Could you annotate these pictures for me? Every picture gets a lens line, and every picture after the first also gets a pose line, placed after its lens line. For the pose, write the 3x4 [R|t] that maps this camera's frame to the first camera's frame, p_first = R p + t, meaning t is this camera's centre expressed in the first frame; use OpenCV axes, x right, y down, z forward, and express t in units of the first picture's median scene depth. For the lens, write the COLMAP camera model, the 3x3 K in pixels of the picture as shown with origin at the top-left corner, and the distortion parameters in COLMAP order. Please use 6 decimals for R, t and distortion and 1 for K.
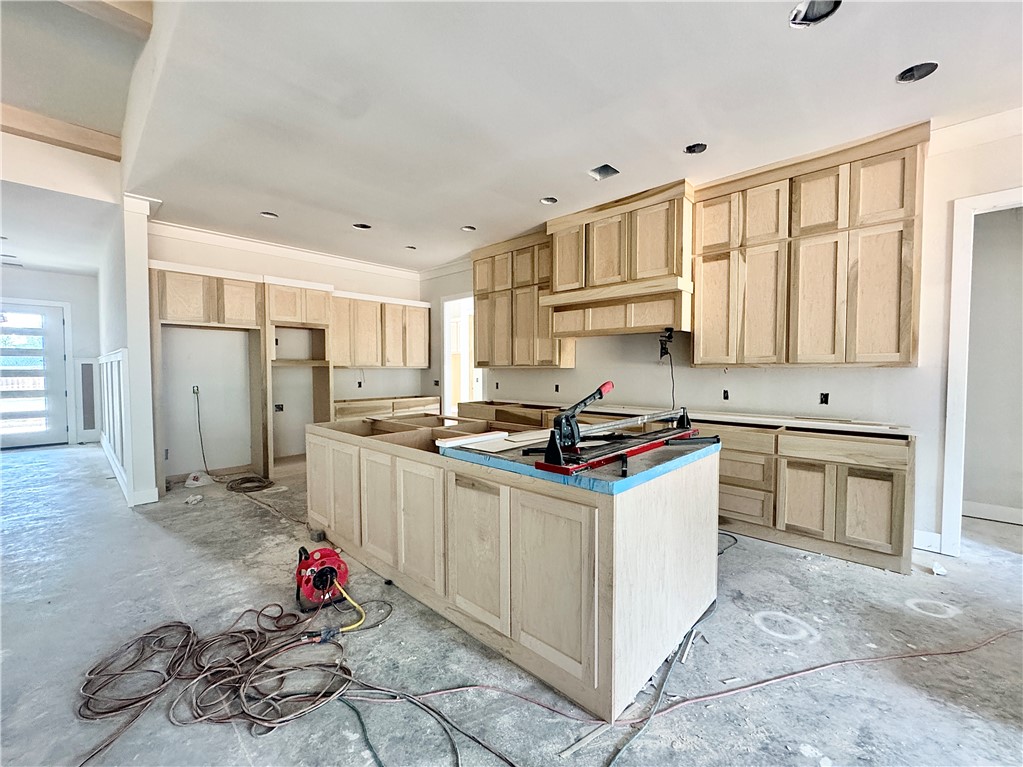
lens RADIAL K [[419.3, 0, 511.5], [0, 419.3, 383.5], [0, 0, 1]] dist [-0.002965, -0.000459]
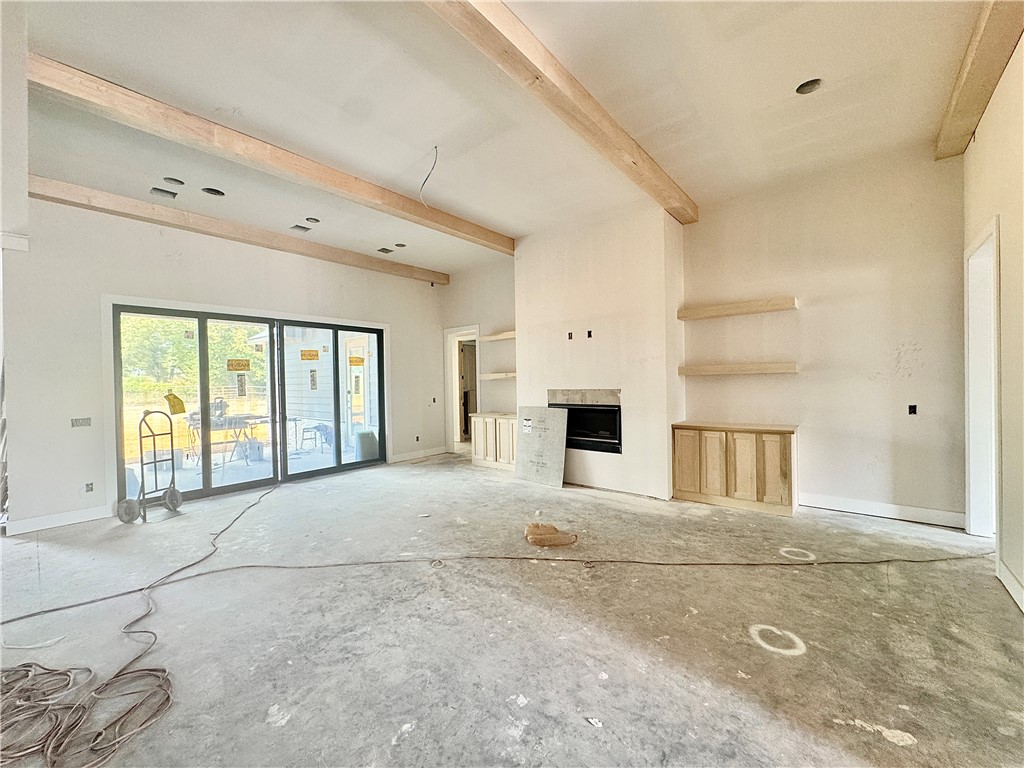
lens RADIAL K [[408.4, 0, 512.0], [0, 408.4, 384.0], [0, 0, 1]] dist [-0.001671, -0.000246]
pose [[-0.998323, 0.021251, -0.053846, -0.832172], [0.018883, 0.998849, 0.044095, -0.058759], [0.054721, 0.043004, -0.997575, 0.923909]]
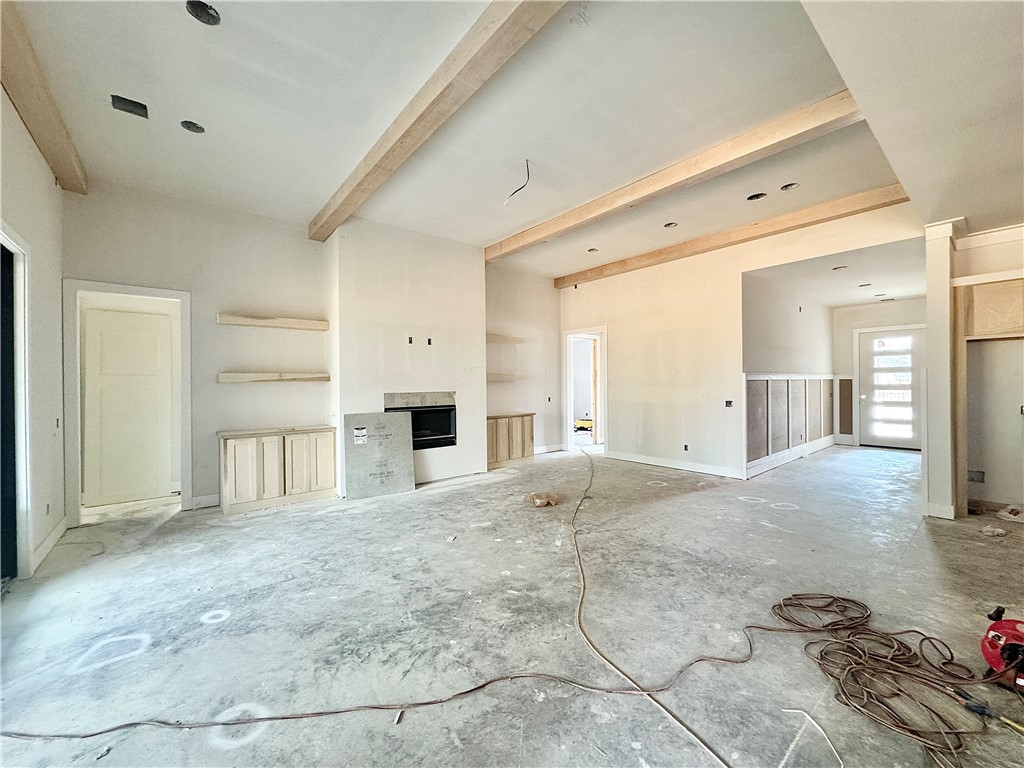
lens RADIAL K [[408.4, 0, 512.0], [0, 408.4, 384.0], [0, 0, 1]] dist [-0.001671, -0.000246]
pose [[-0.124658, 0.001873, -0.992198, 0.257547], [-0.025300, 0.999667, 0.005066, -0.020751], [0.991877, 0.025734, -0.124569, 0.071609]]
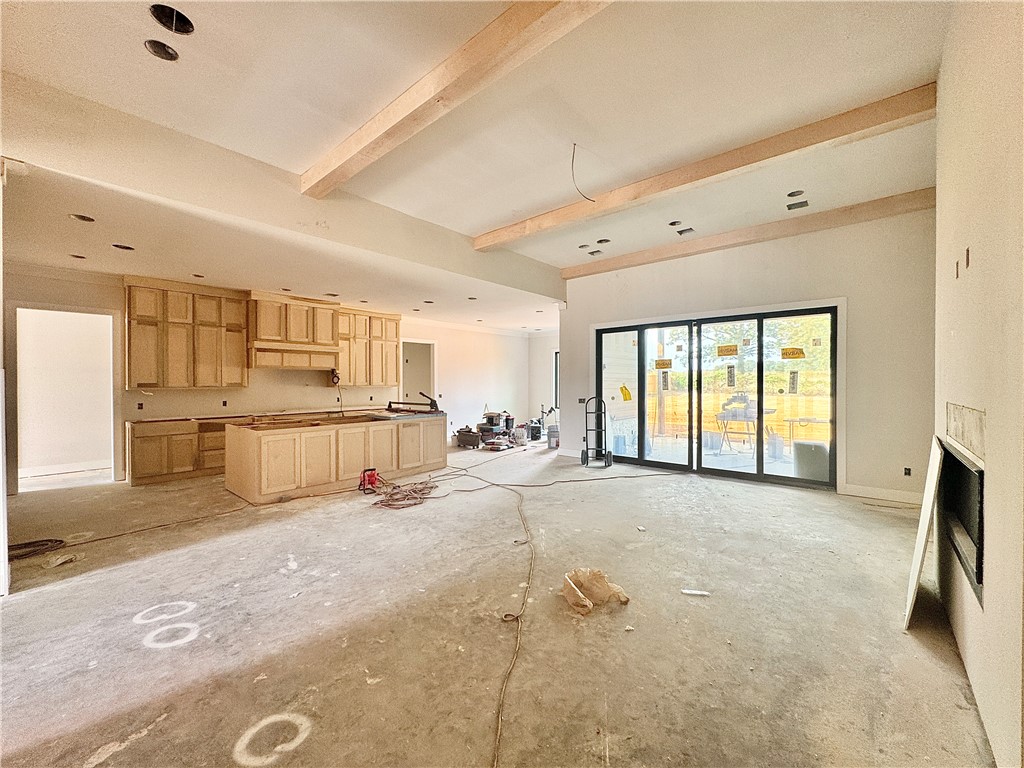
lens RADIAL K [[410.8, 0, 512.0], [0, 410.8, 384.0], [0, 0, 1]] dist [-0.003238, -0.000012]
pose [[-0.036085, -0.002925, 0.999344, -1.635217], [0.038360, 0.999255, 0.004310, -0.028596], [-0.998612, 0.038490, -0.035946, 0.164195]]
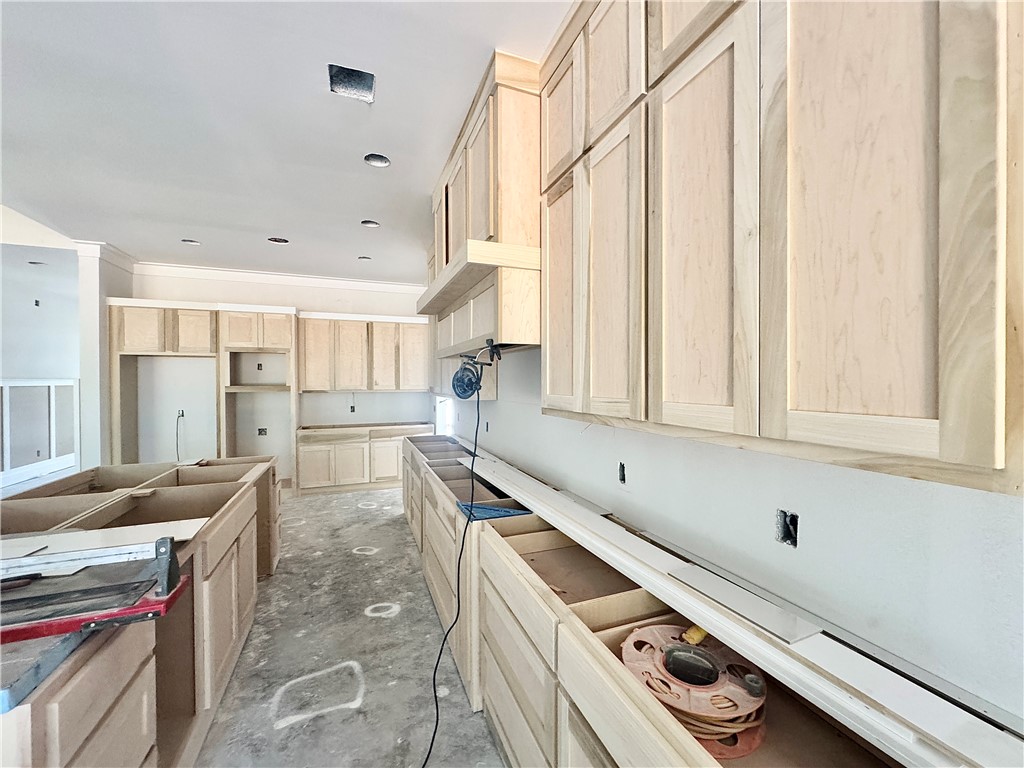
lens RADIAL K [[410.8, 0, 512.0], [0, 410.8, 384.0], [0, 0, 1]] dist [-0.003238, -0.000012]
pose [[0.901944, 0.002852, -0.431844, 0.589267], [-0.014597, 0.999608, -0.023886, -0.059916], [0.431607, 0.027847, 0.901632, 0.511729]]
